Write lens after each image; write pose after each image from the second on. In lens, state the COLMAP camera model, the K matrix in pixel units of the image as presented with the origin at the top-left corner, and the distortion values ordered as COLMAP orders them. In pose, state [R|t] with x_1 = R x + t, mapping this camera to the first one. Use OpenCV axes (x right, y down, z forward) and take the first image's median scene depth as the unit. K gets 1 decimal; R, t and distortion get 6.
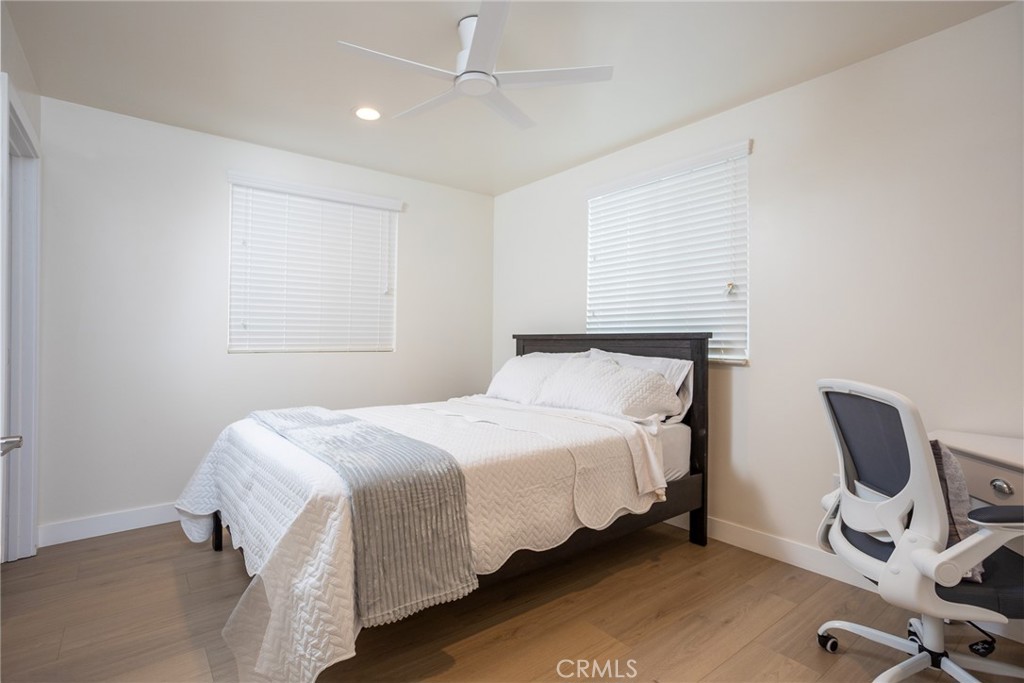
lens RADIAL K [[496.9, 0, 512.0], [0, 496.9, 341.5], [0, 0, 1]] dist [-0.042423, 0.018822]
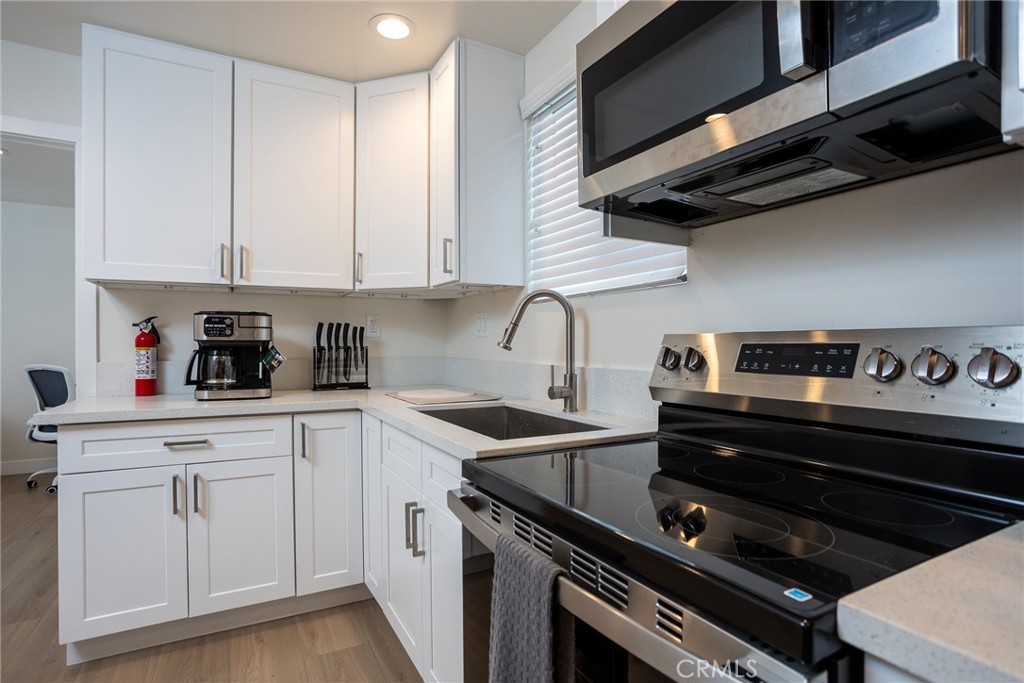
lens RADIAL K [[496.9, 0, 512.0], [0, 496.9, 341.5], [0, 0, 1]] dist [-0.042423, 0.018822]
pose [[0.168772, -0.001525, 0.985654, -1.166429], [0.007262, 0.999974, 0.000304, -0.018344], [-0.985628, 0.007106, 0.168778, -1.542929]]
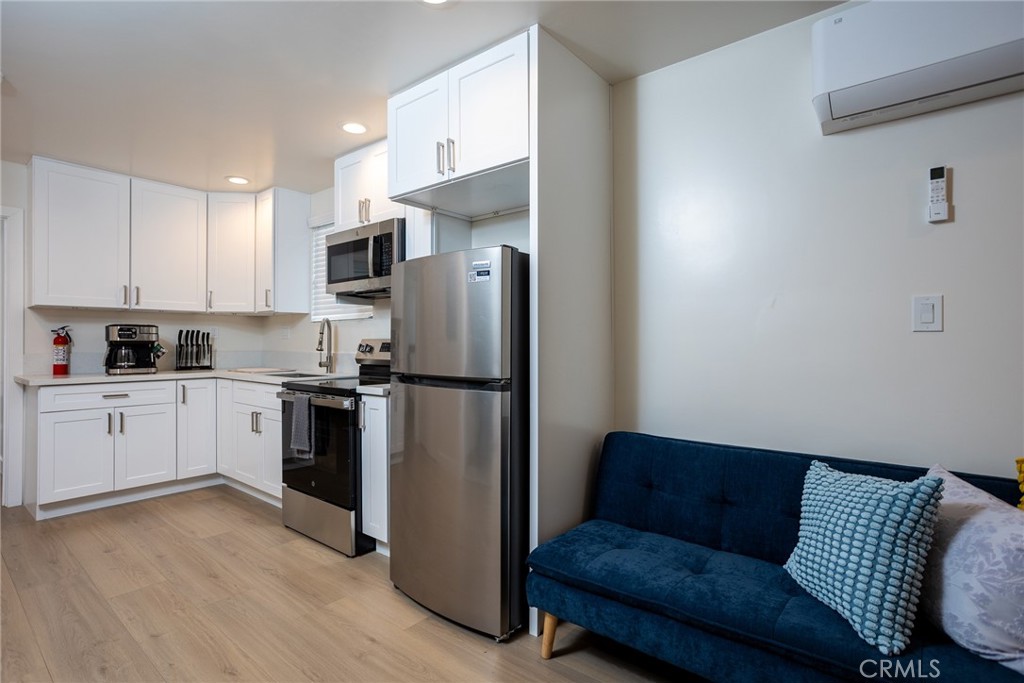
lens RADIAL K [[496.9, 0, 512.0], [0, 496.9, 341.5], [0, 0, 1]] dist [-0.042423, 0.018822]
pose [[-0.215361, -0.002181, 0.976532, -2.426063], [0.004363, 0.999985, 0.003196, -0.021577], [-0.976525, 0.004949, -0.215349, -1.794698]]
